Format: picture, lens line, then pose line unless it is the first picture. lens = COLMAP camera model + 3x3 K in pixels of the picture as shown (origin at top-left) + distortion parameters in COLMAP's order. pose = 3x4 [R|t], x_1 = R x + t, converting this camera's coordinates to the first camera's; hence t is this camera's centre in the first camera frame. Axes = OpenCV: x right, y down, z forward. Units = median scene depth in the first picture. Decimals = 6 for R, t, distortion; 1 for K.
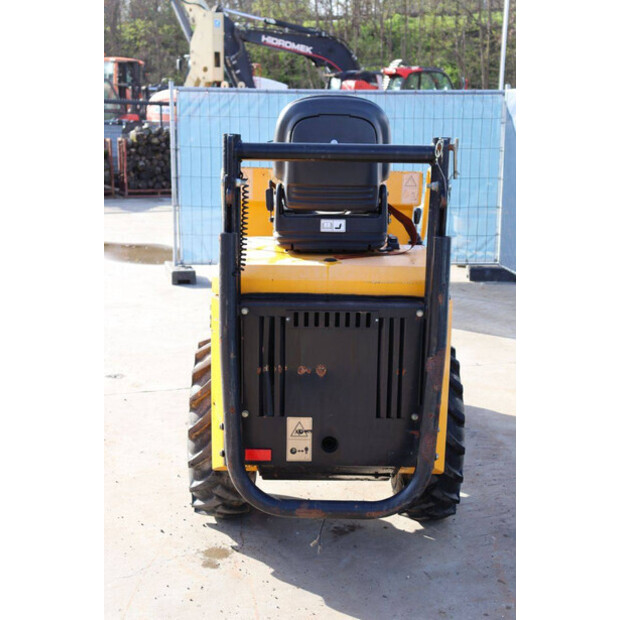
lens RADIAL K [[900.4, 0, 310.4], [0, 900.4, 310.5], [0, 0, 1]] dist [0.146125, 0.000000]
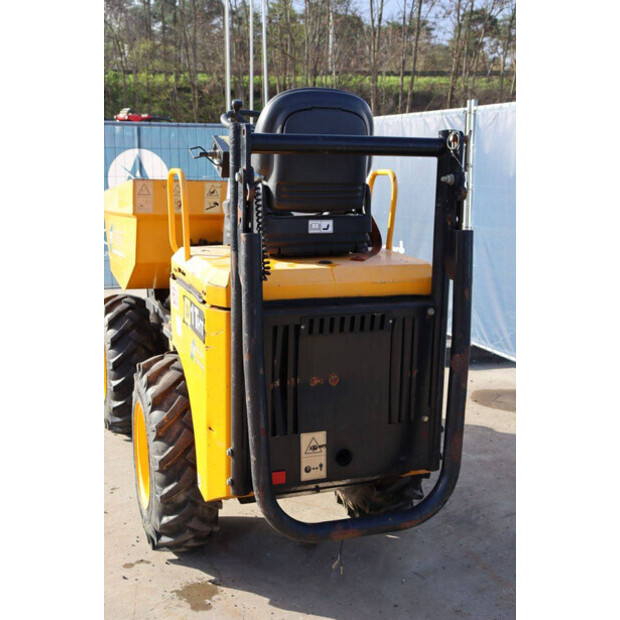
lens RADIAL K [[776.2, 0, 307.5], [0, 776.2, 312.4], [0, 0, 1]] dist [0.058889, 0.000000]
pose [[0.942871, -0.065854, 0.326583, -0.268753], [0.072272, 0.997356, -0.007544, 0.001094], [-0.325223, 0.030716, 0.945138, 0.242261]]
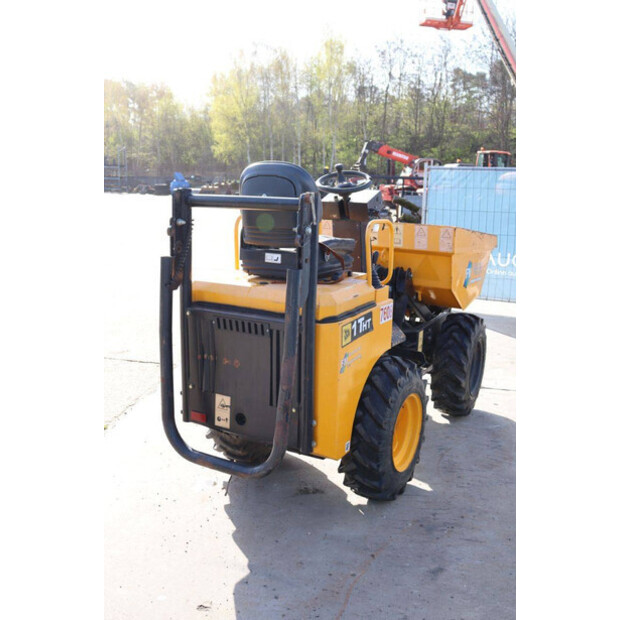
lens RADIAL K [[639.8, 0, 310.6], [0, 639.8, 308.8], [0, 0, 1]] dist [-0.042004, 0.000000]
pose [[0.867636, 0.100465, -0.486945, 0.557939], [-0.114593, 0.993412, 0.000777, -0.027667], [0.483815, 0.055126, 0.873432, 0.210201]]
